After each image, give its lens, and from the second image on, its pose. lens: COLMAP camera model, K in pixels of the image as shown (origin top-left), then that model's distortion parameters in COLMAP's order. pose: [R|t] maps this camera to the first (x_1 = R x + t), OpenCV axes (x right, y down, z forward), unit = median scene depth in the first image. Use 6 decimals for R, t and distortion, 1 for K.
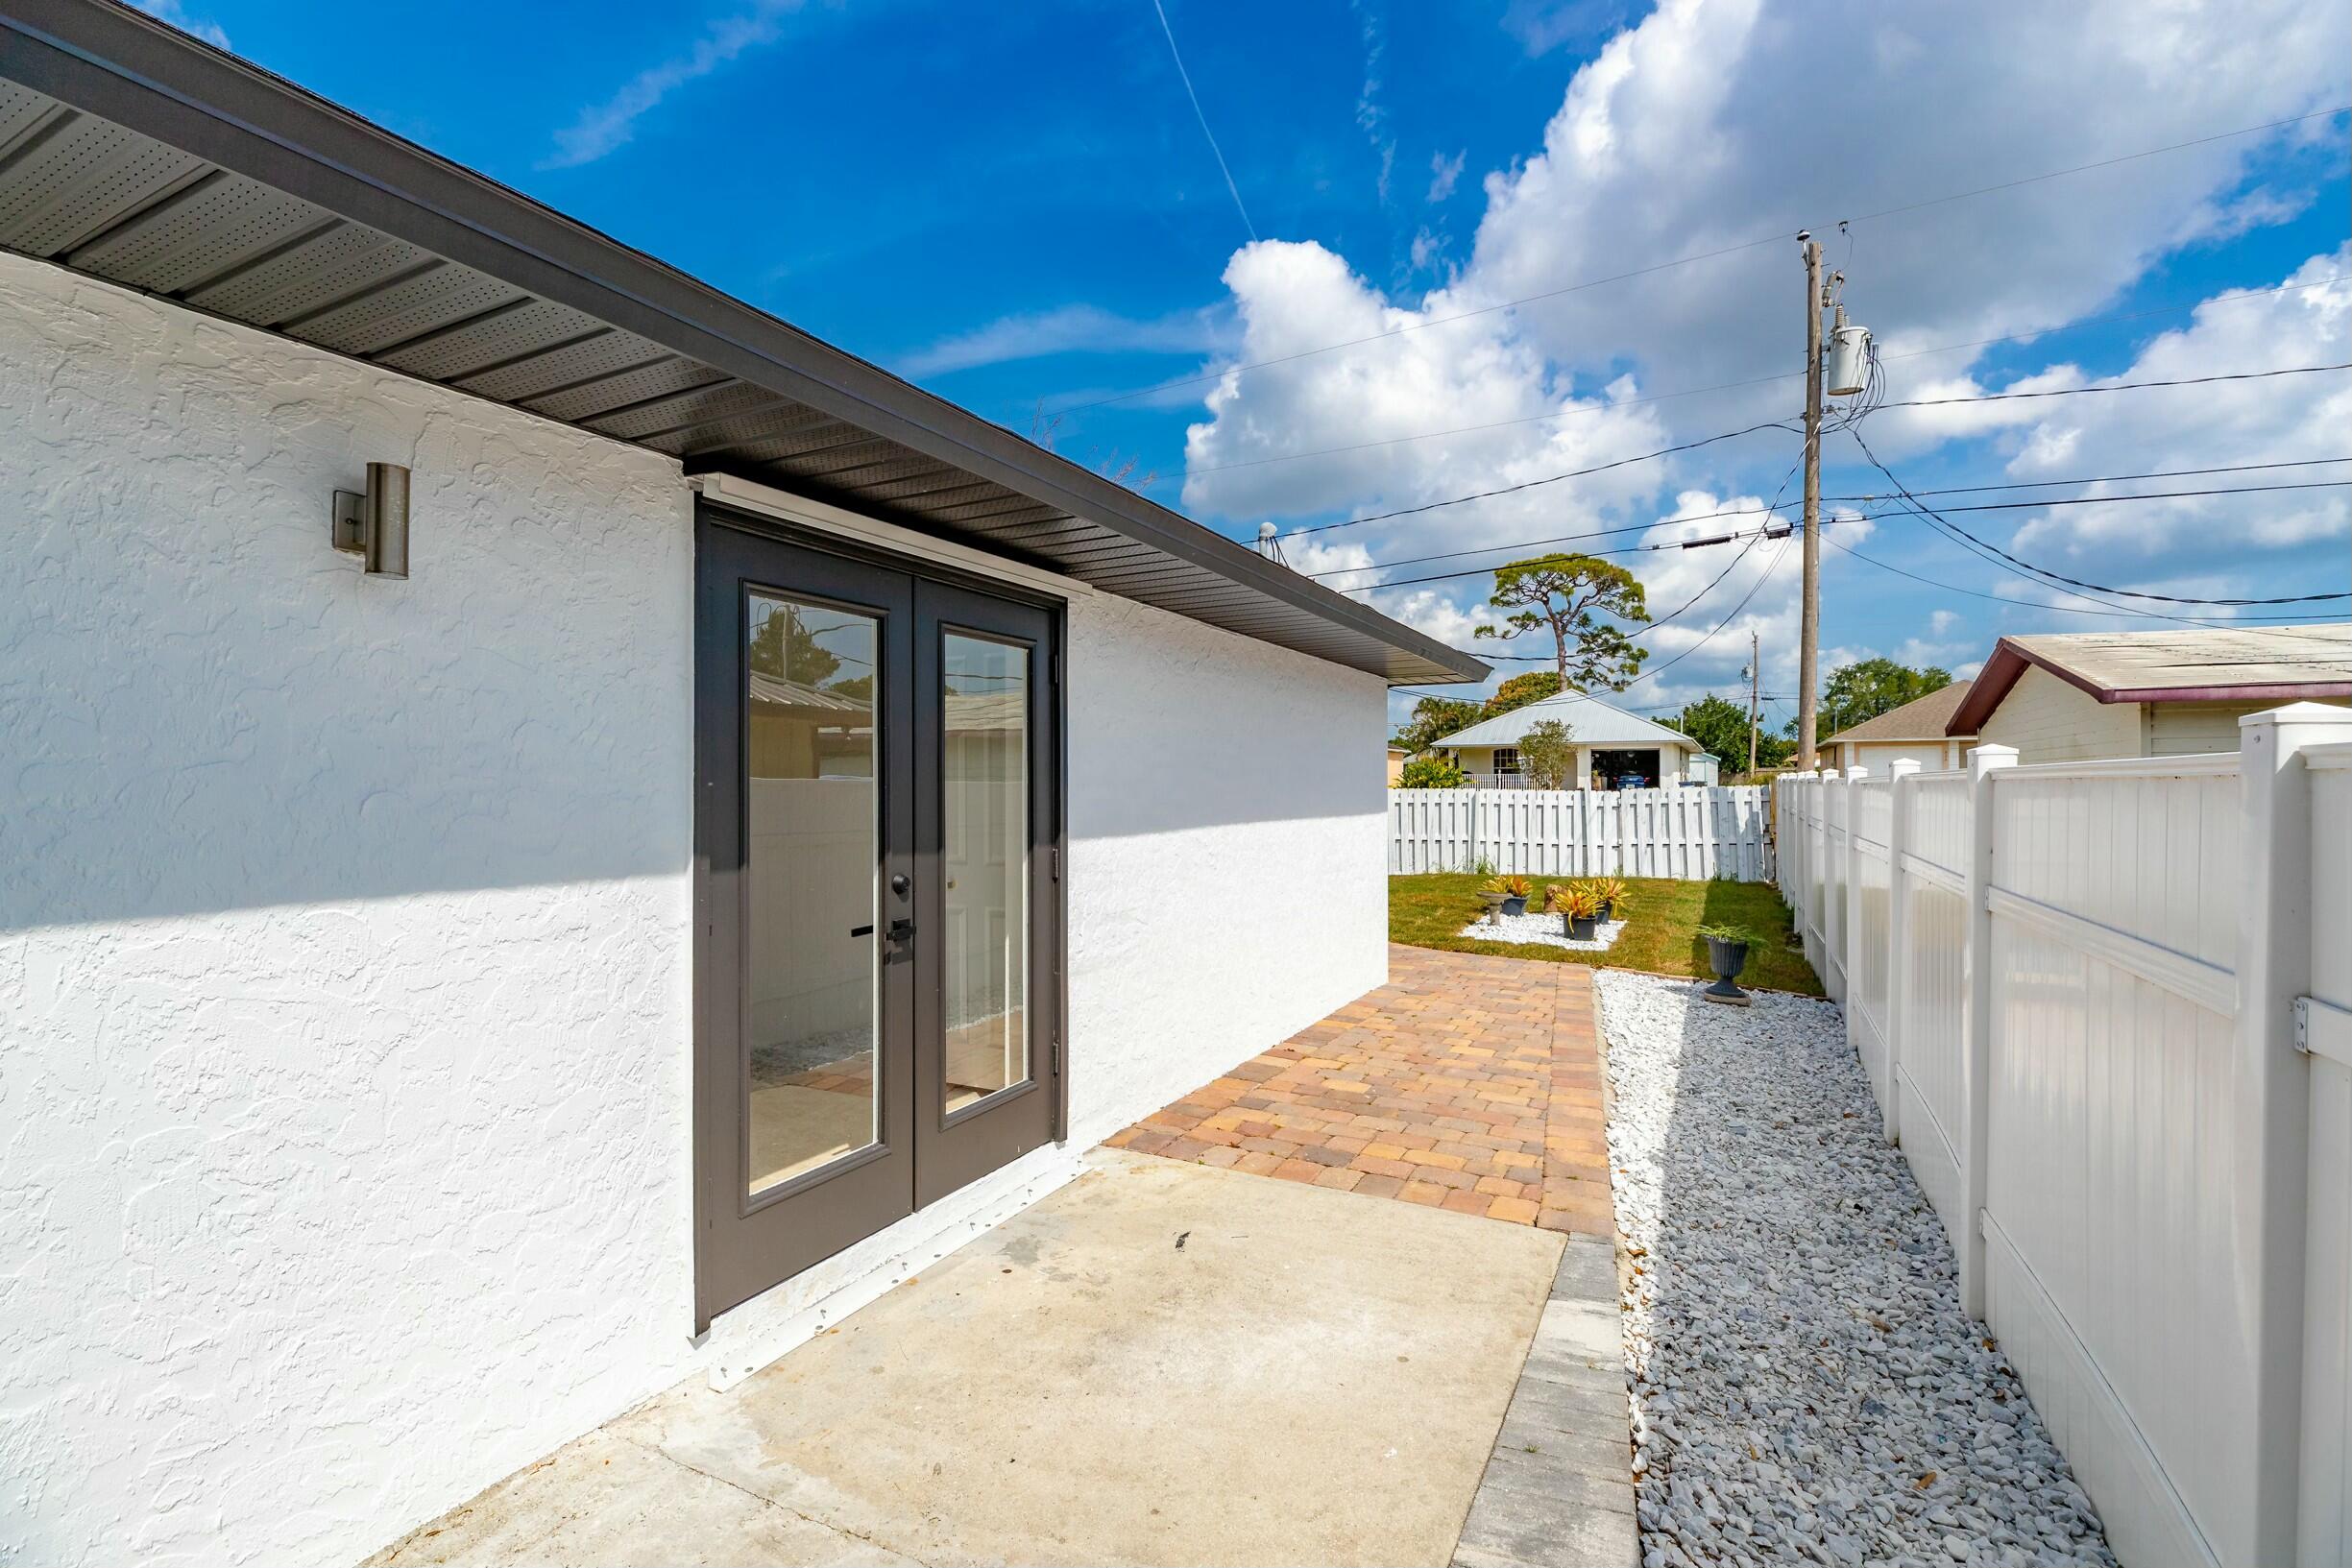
lens RADIAL K [[1067.3, 0, 1176.2], [0, 1067.3, 784.3], [0, 0, 1]] dist [0.066021, 0.001011]
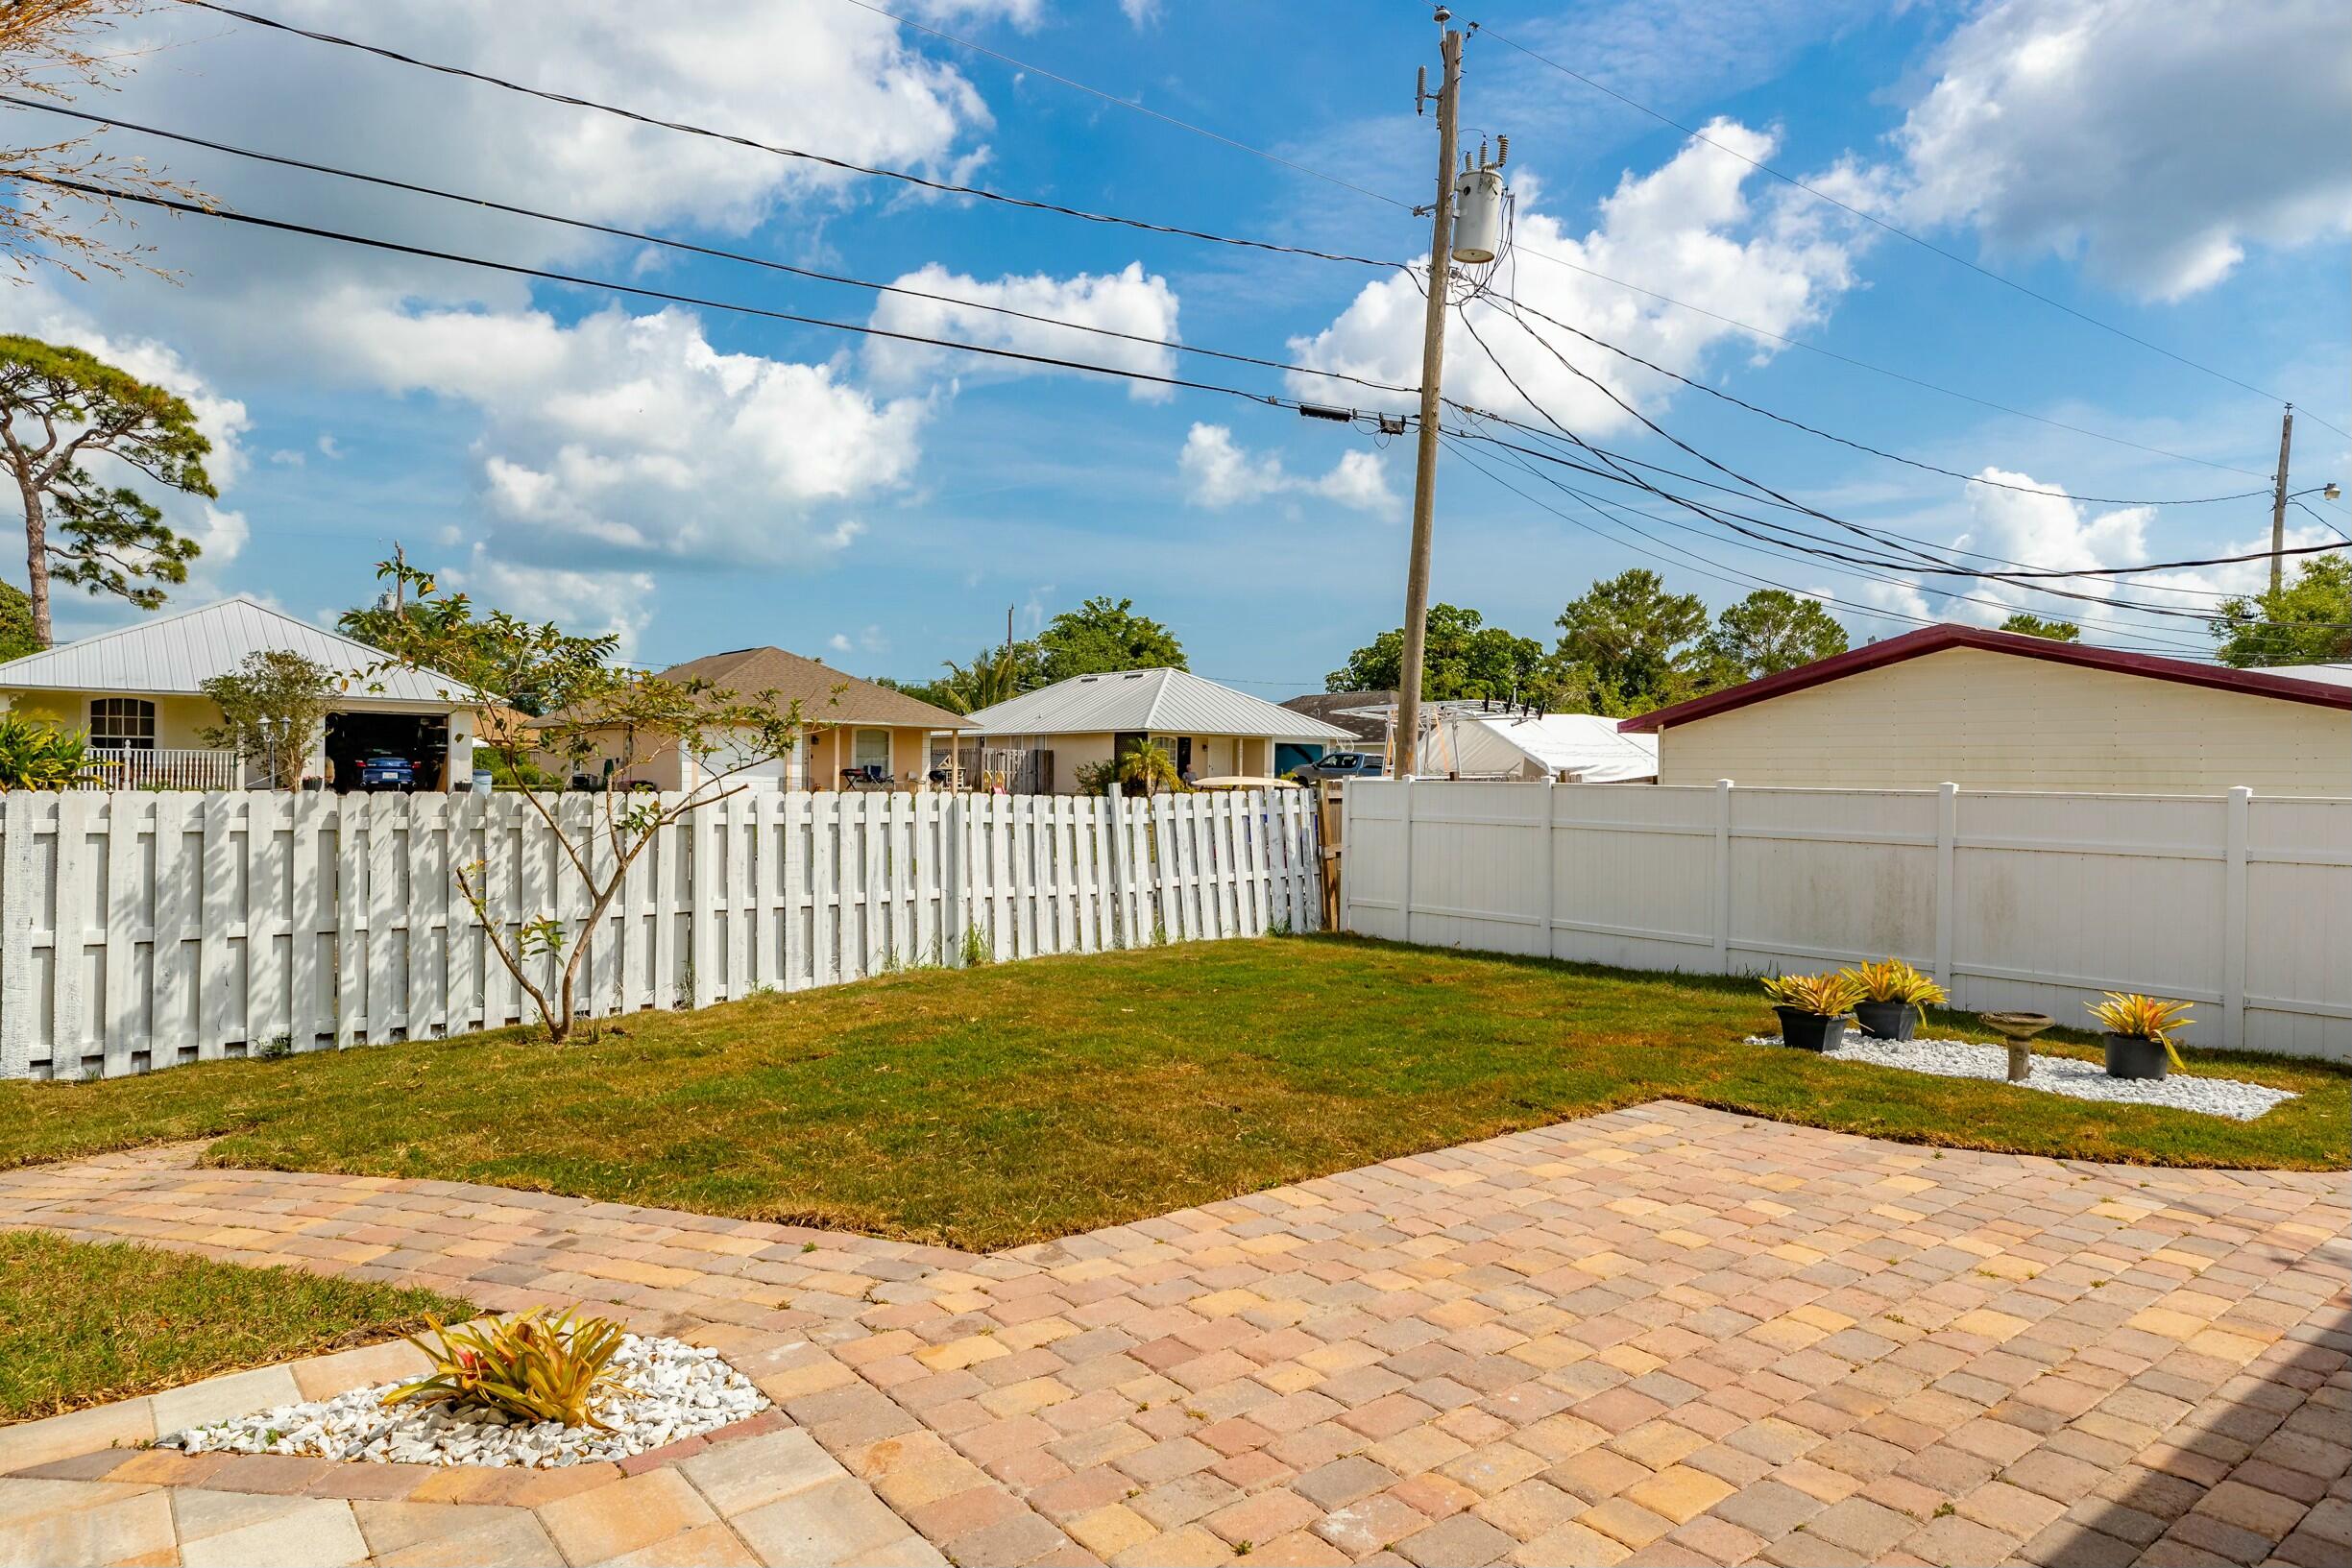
lens RADIAL K [[1470.6, 0, 1180.5], [0, 1470.6, 792.9], [0, 0, 1]] dist [0.006182, 0.000217]
pose [[0.426453, -0.005138, 0.904495, -0.177613], [-0.012036, 0.999863, 0.011354, -0.003691], [-0.904430, -0.015728, 0.426333, 0.370363]]
